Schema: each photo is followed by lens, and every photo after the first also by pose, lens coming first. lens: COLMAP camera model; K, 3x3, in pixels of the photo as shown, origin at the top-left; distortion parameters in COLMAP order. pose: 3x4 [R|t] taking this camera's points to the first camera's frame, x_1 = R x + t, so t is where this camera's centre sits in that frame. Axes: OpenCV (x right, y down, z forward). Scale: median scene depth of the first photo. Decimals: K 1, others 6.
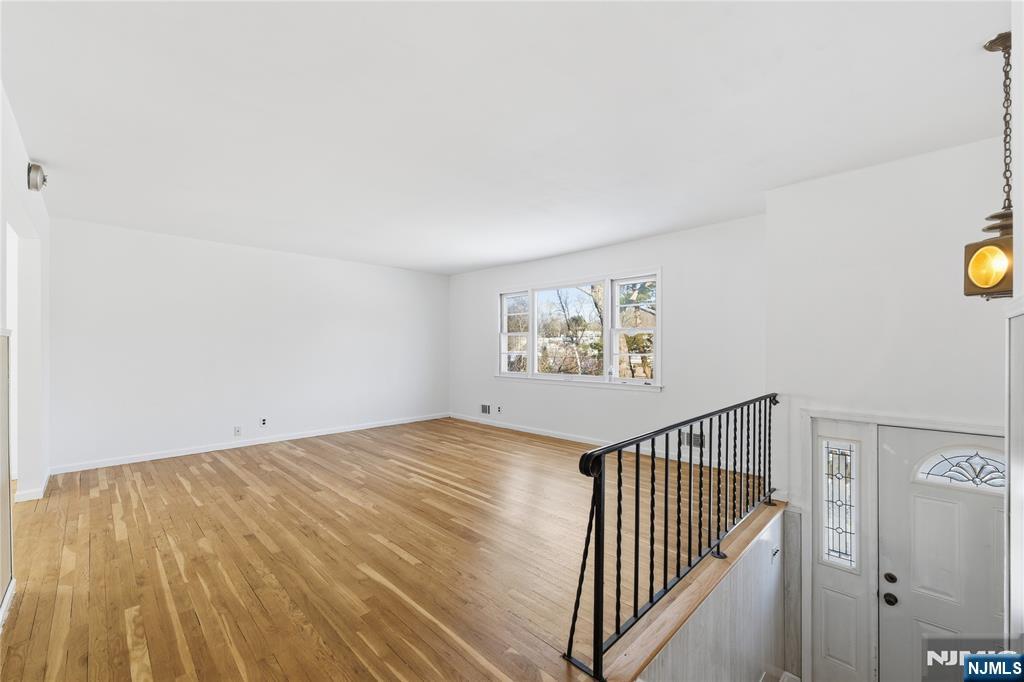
lens RADIAL K [[408.1, 0, 508.9], [0, 408.1, 344.6], [0, 0, 1]] dist [-0.001841, 0.000913]
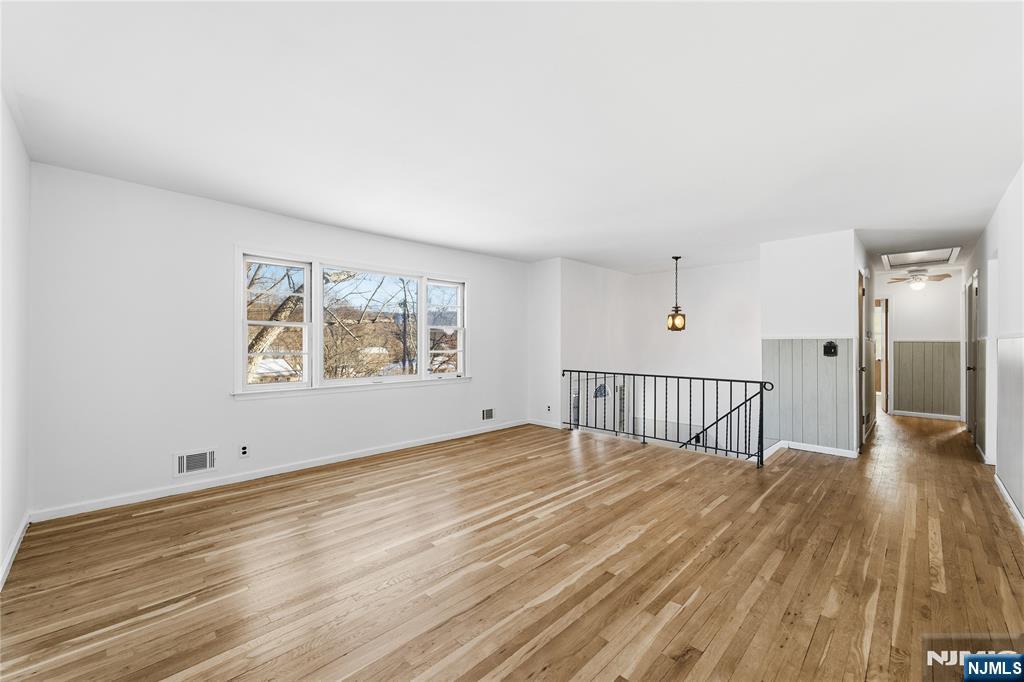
lens RADIAL K [[408.1, 0, 502.3], [0, 408.1, 342.0], [0, 0, 1]] dist [-0.001841, 0.000913]
pose [[0.016981, 0.009353, 0.999812, -1.183460], [-0.010689, 0.999901, -0.009172, 0.014055], [-0.999799, -0.010532, 0.017079, 1.250256]]
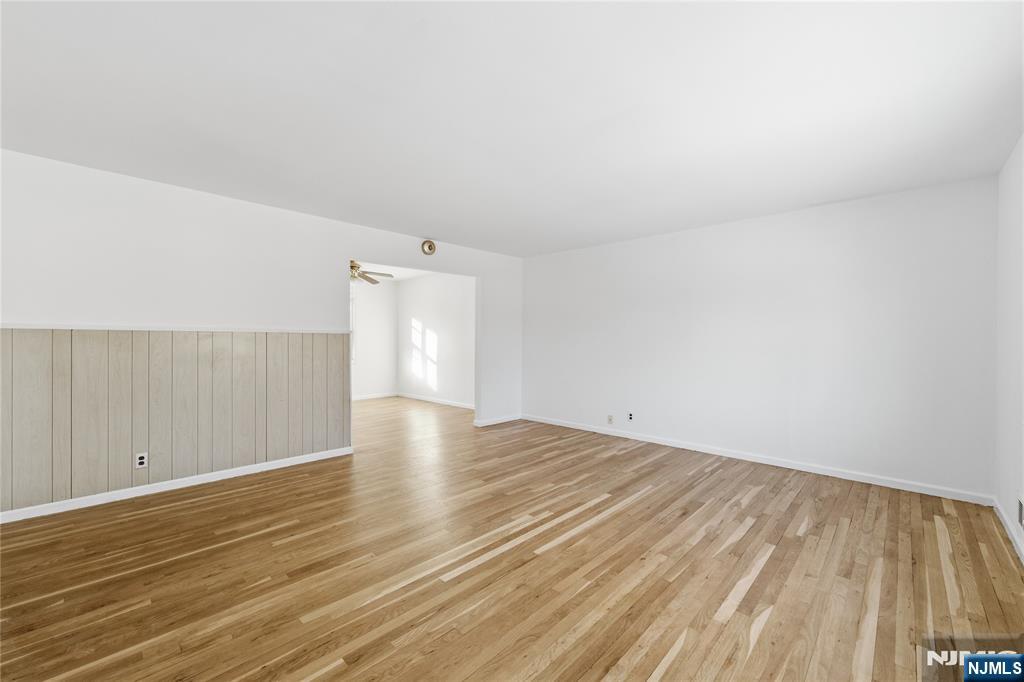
lens RADIAL K [[408.1, 0, 511.1], [0, 408.1, 338.5], [0, 0, 1]] dist [-0.001841, 0.000913]
pose [[0.023295, -0.003225, -0.999723, 0.593236], [0.002671, 0.999991, -0.003163, 0.010675], [0.999725, -0.002596, 0.023304, 1.126059]]
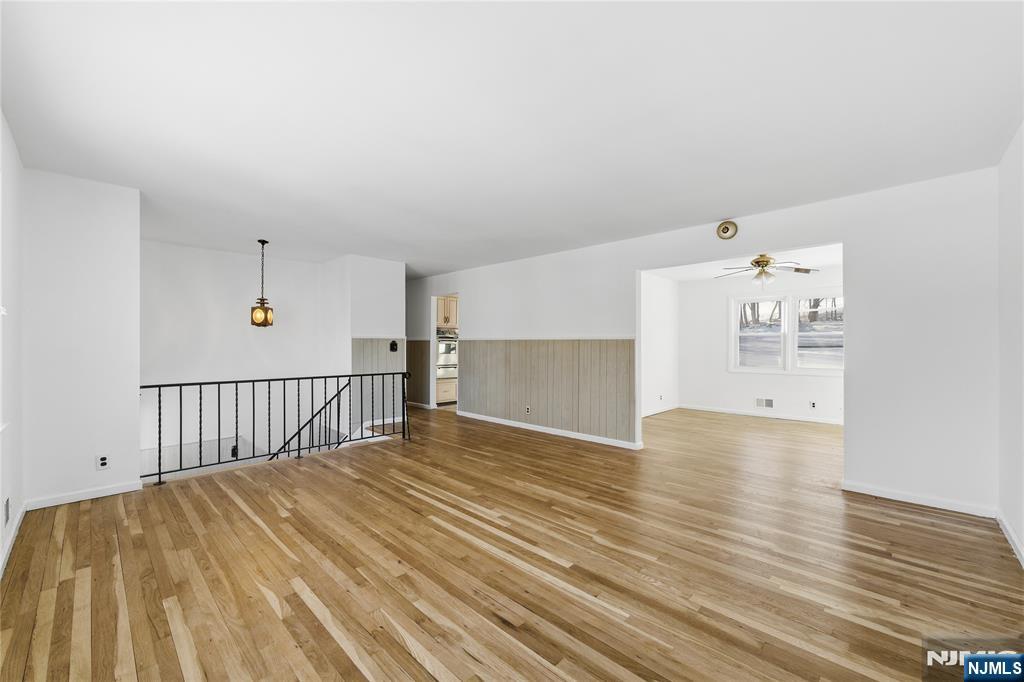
lens RADIAL K [[408.1, 0, 512.8], [0, 408.1, 350.2], [0, 0, 1]] dist [-0.001841, 0.000913]
pose [[-0.999784, -0.000499, -0.020754, -0.294235], [-0.000634, 0.999979, 0.006512, 0.017742], [0.020751, 0.006523, -0.999763, 2.084746]]
